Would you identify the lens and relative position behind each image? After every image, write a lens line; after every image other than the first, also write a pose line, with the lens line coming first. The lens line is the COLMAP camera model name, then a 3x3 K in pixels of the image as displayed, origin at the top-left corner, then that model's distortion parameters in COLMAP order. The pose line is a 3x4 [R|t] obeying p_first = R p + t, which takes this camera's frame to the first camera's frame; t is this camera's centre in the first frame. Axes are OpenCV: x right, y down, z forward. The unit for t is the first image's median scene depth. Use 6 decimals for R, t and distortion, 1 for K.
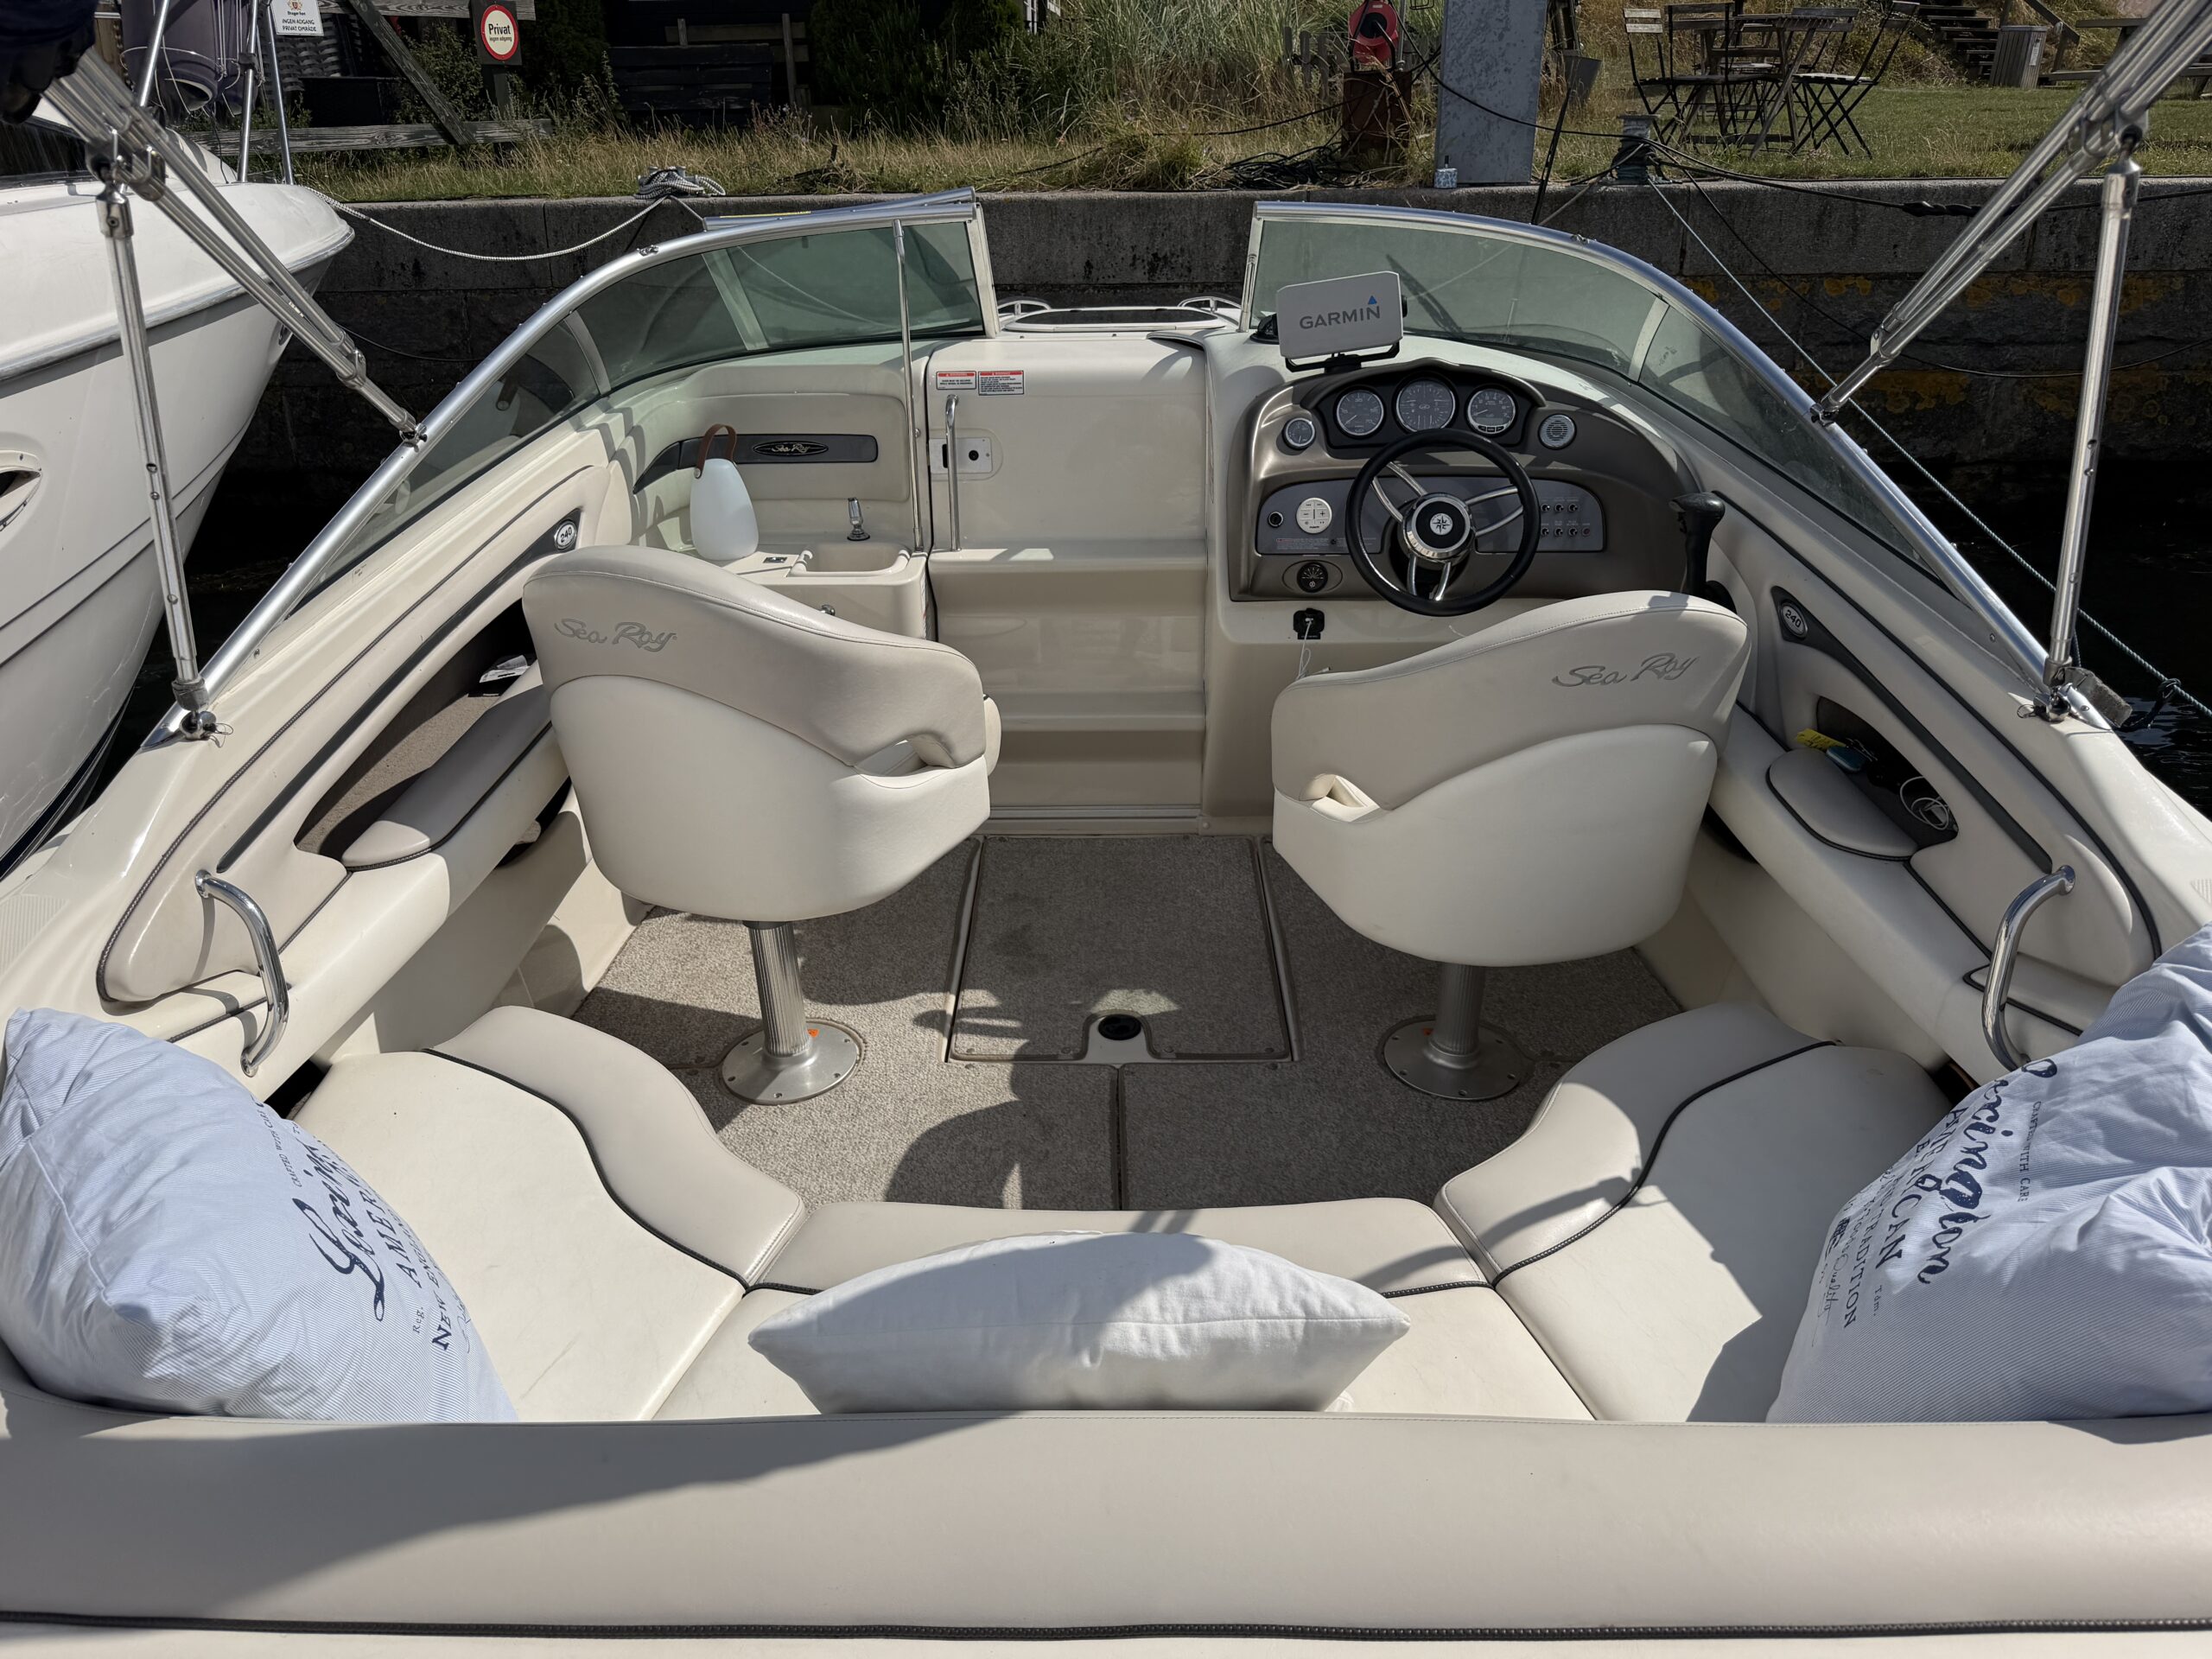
lens RADIAL K [[1535.3, 0, 1090.0], [0, 1535.3, 820.0], [0, 0, 1]] dist [0.011186, -0.015077]
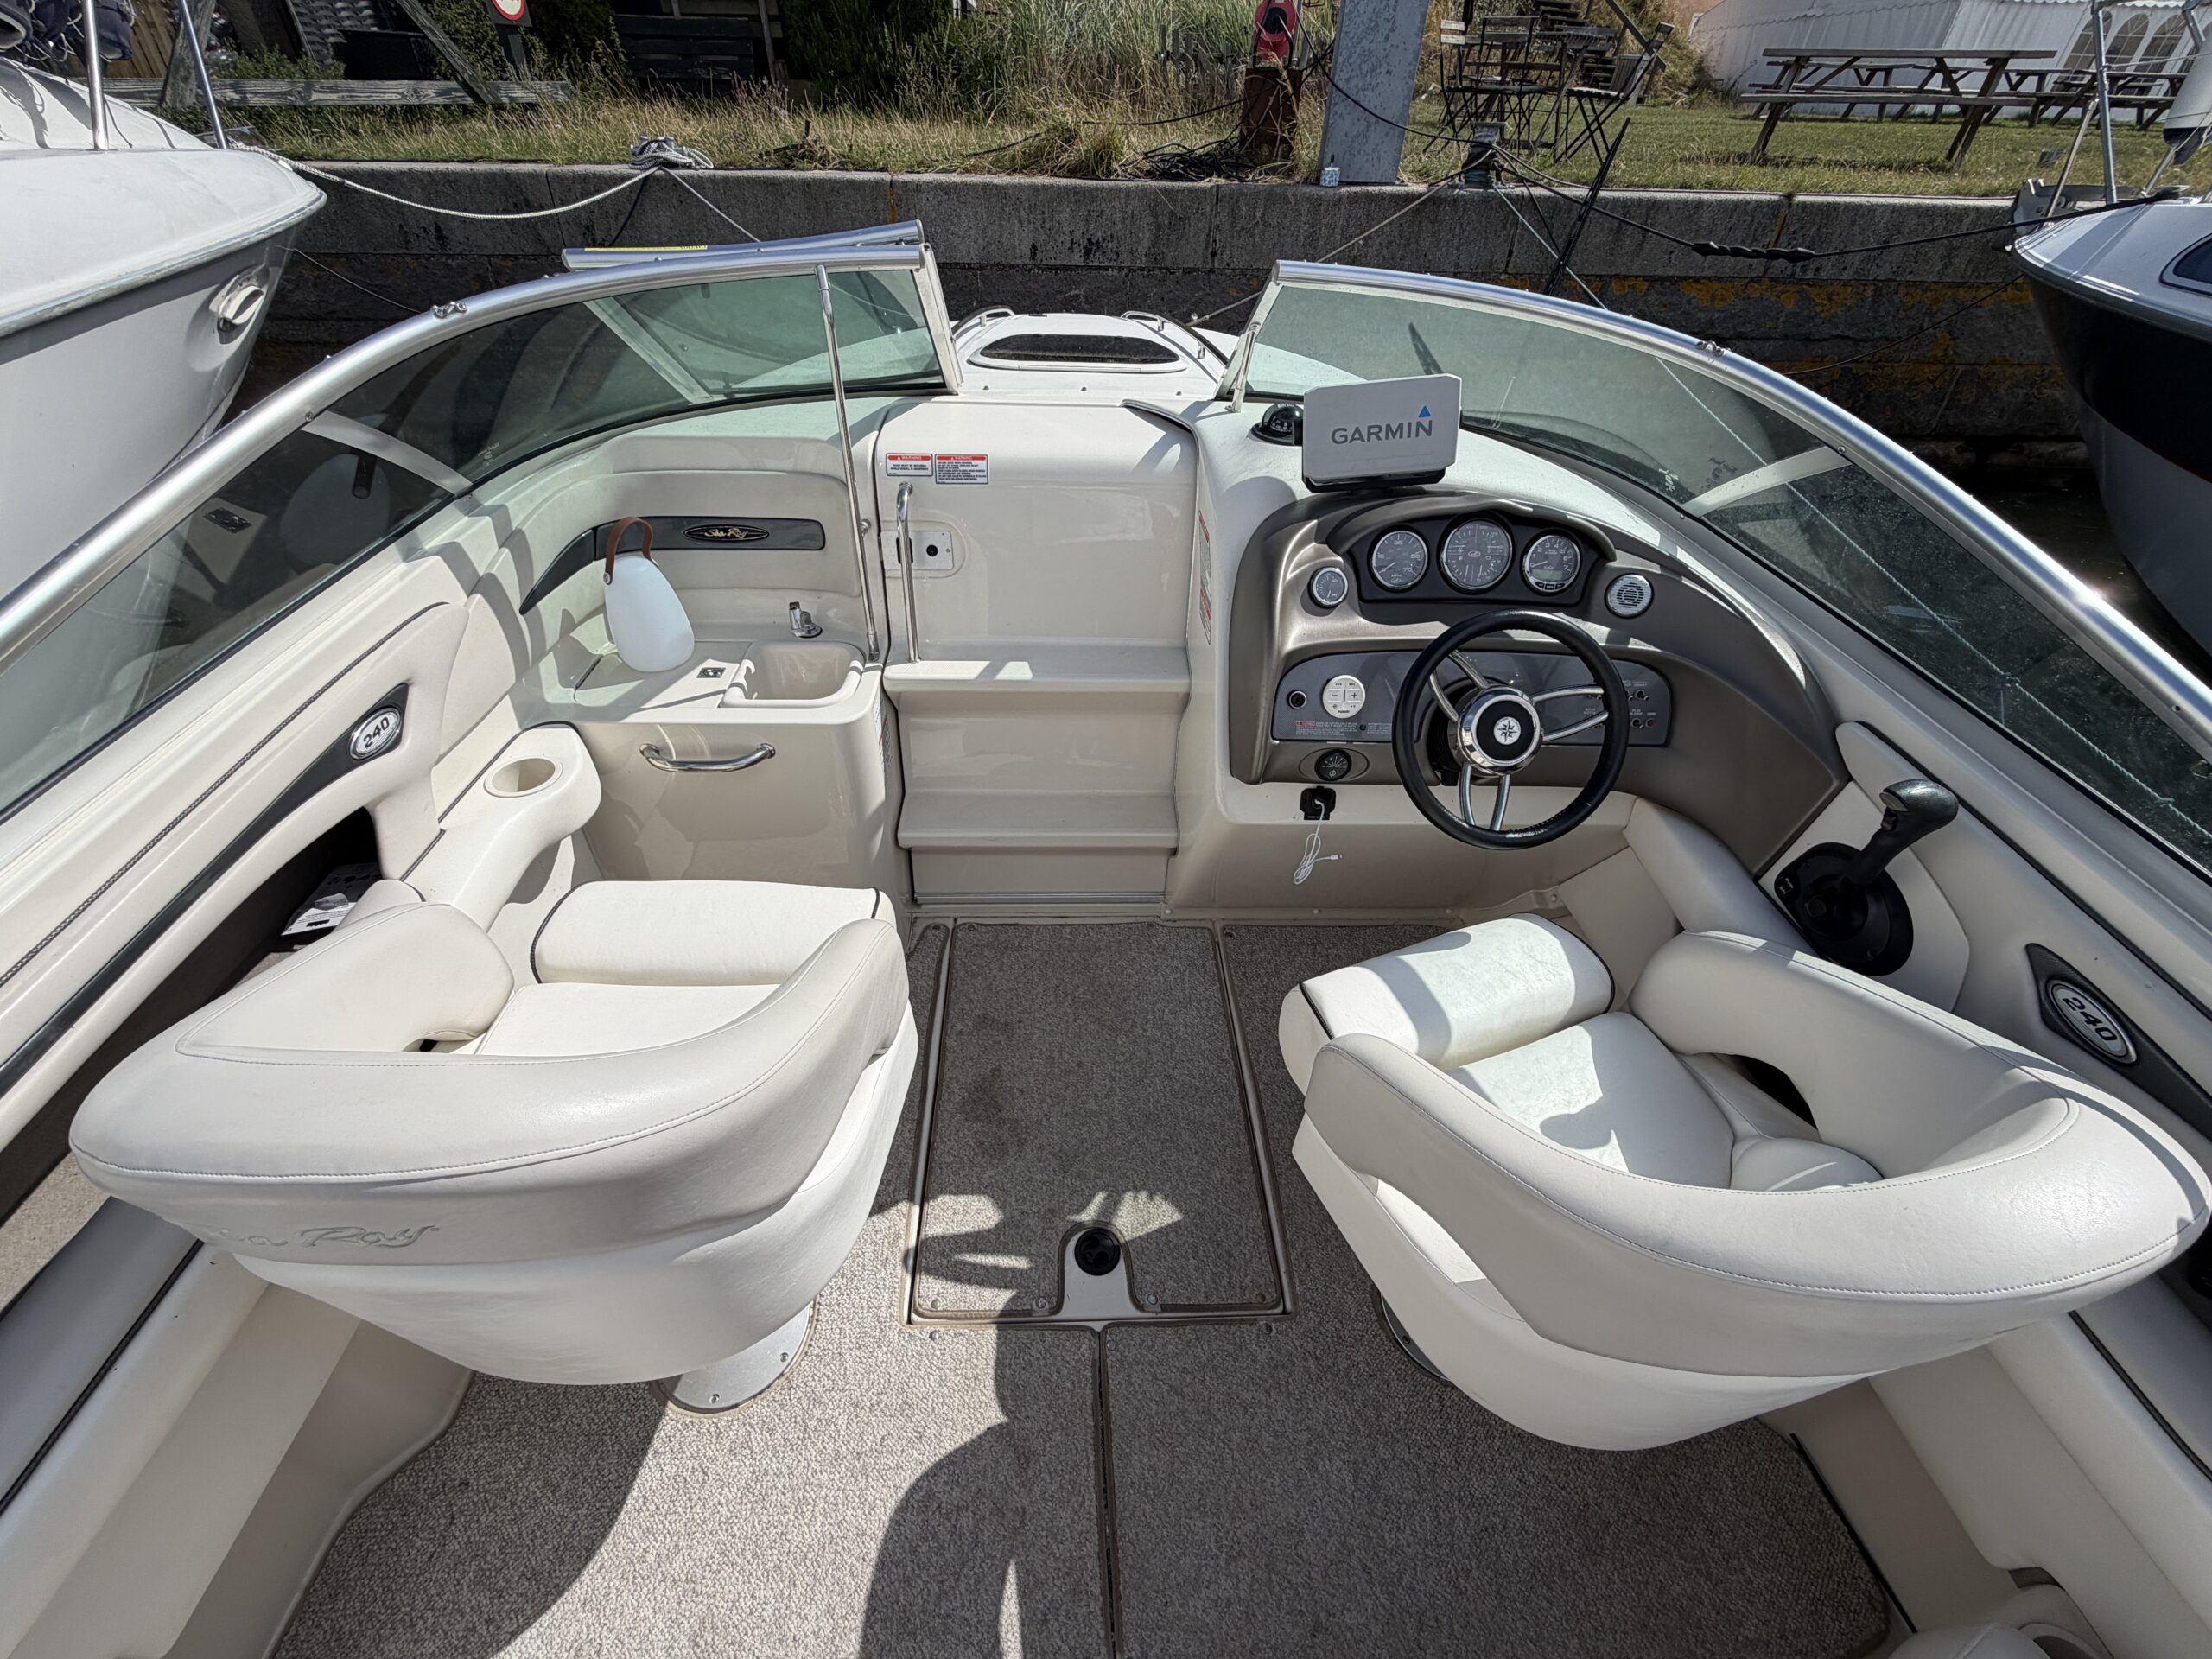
lens RADIAL K [[895.0, 0, 1073.6], [0, 895.0, 819.5], [0, 0, 1]] dist [0.003229, -0.000667]
pose [[0.998234, 0.001191, 0.059395, -0.026961], [-0.015826, 0.968999, 0.246555, -0.243648], [-0.057260, -0.247060, 0.967307, 0.509258]]
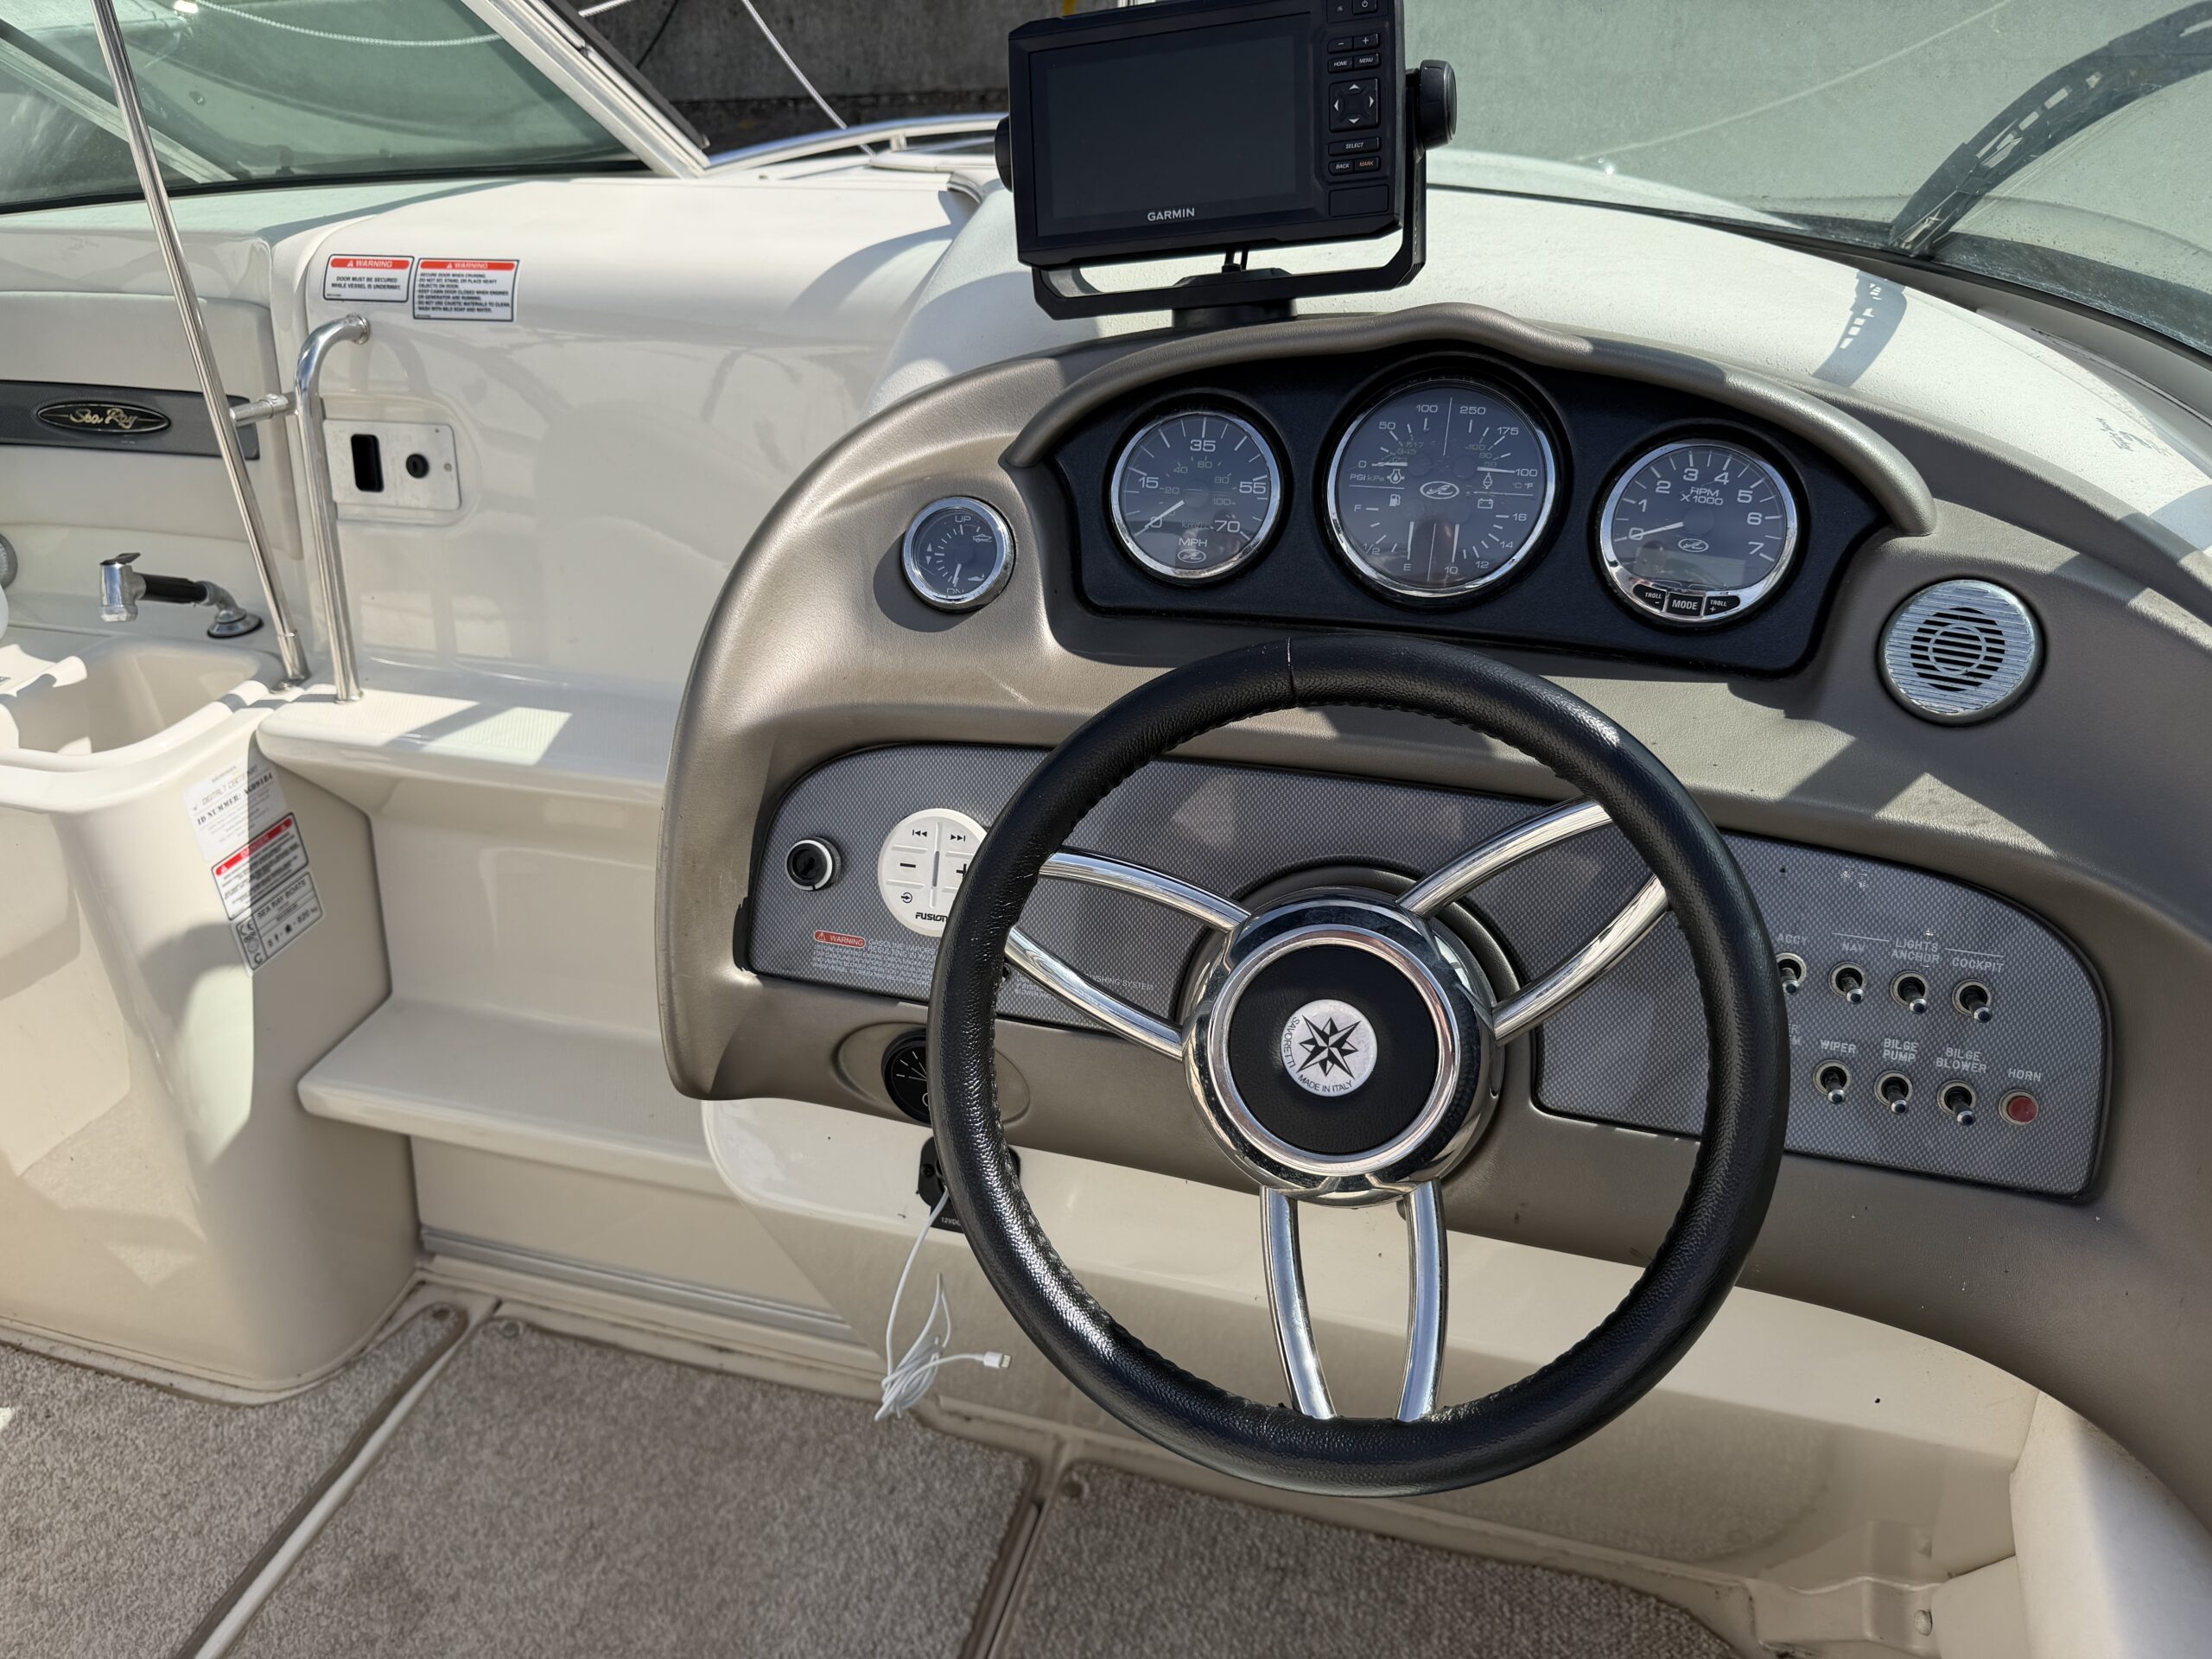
lens RADIAL K [[1535.3, 0, 1056.3], [0, 1535.3, 826.7], [0, 0, 1]] dist [0.011186, -0.015077]
pose [[0.965912, 0.119543, -0.229614, 0.220783], [-0.092676, 0.987887, 0.124461, -0.235736], [0.241711, -0.098939, 0.965291, 0.714296]]
